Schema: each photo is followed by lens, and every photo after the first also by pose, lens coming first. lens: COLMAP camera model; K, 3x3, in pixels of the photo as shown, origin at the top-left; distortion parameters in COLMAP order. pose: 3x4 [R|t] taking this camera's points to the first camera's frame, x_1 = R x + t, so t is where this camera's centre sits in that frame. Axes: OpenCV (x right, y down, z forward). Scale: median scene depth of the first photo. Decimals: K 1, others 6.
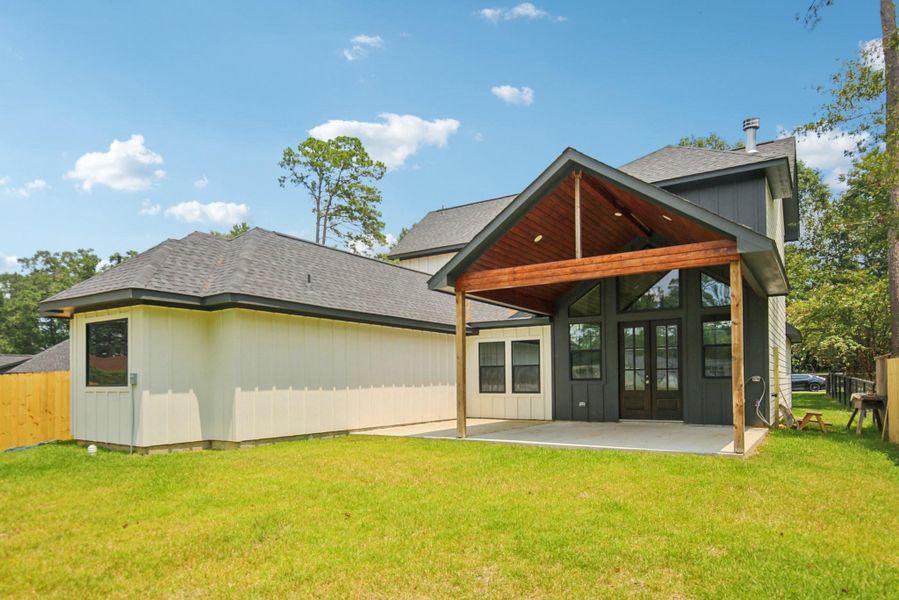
lens RADIAL K [[522.7, 0, 449.6], [0, 522.7, 270.5], [0, 0, 1]] dist [-0.005226, -0.000144]
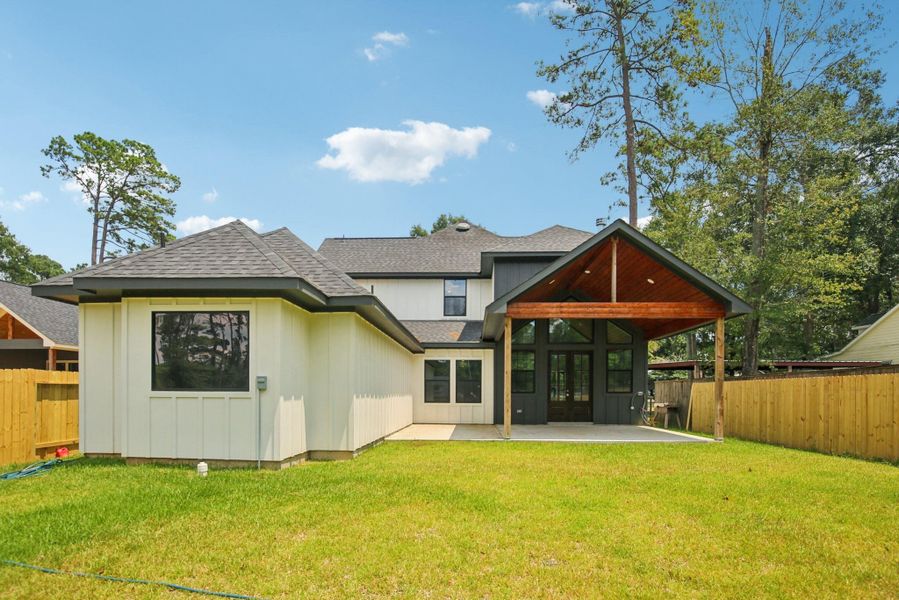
lens RADIAL K [[429.6, 0, 448.0], [0, 429.6, 315.7], [0, 0, 1]] dist [-0.025958, 0.001146]
pose [[0.871583, 0.100794, 0.479774, -0.382202], [-0.113322, 0.993554, -0.002865, 0.036973], [-0.476970, -0.051872, 0.877387, 0.138529]]
